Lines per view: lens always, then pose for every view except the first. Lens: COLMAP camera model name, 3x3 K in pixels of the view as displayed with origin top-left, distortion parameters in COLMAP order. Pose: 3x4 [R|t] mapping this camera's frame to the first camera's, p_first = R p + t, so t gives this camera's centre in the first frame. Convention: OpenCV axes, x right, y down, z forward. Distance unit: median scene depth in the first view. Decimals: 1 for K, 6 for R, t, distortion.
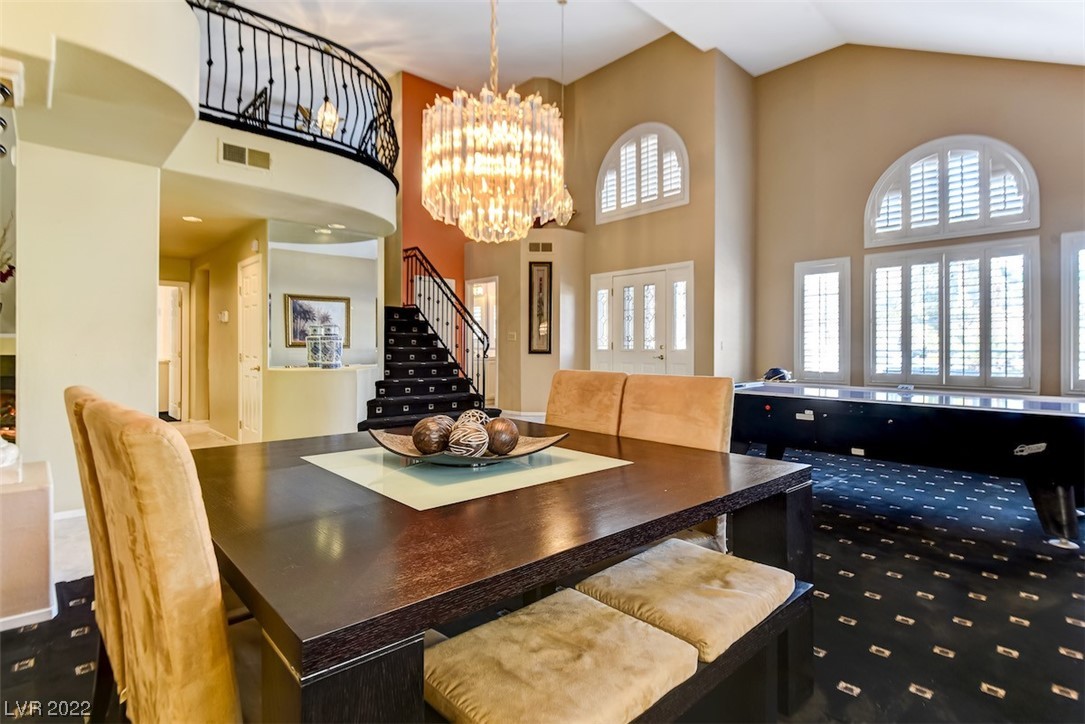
lens RADIAL K [[532.2, 0, 526.2], [0, 532.2, 349.8], [0, 0, 1]] dist [-0.042680, -0.000140]
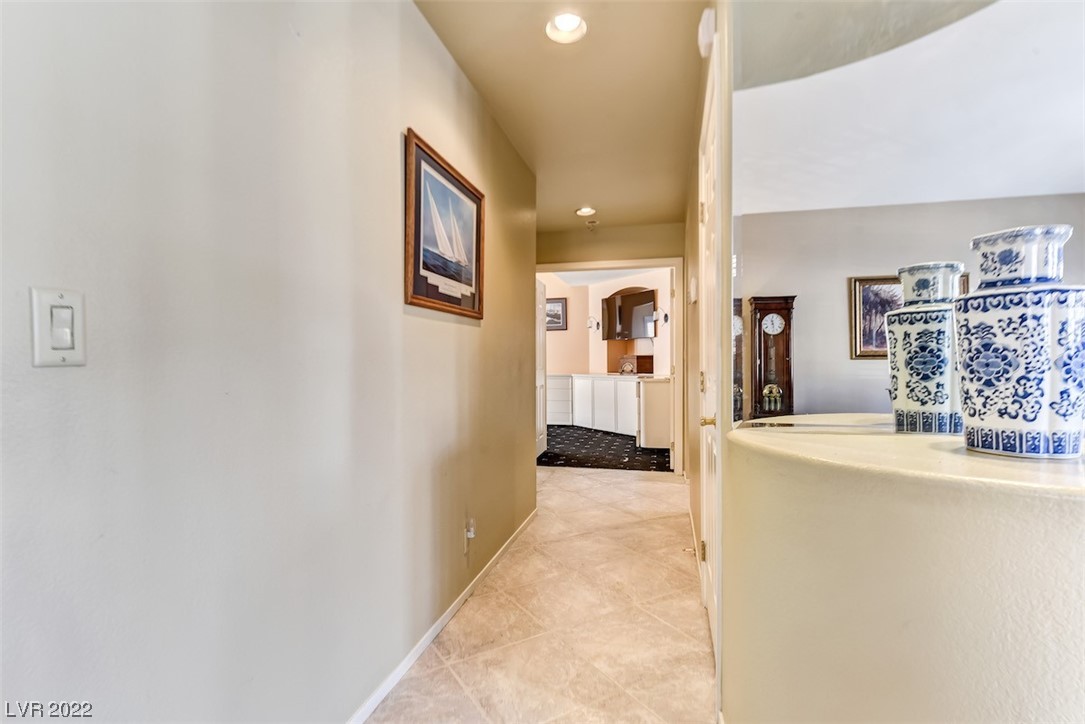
lens RADIAL K [[532.2, 0, 526.2], [0, 532.2, 349.8], [0, 0, 1]] dist [-0.042680, -0.000140]
pose [[0.539638, -0.019892, -0.841662, -0.276893], [-0.001883, 0.999690, -0.024835, 0.001234], [0.841895, 0.014987, 0.539433, 0.668151]]
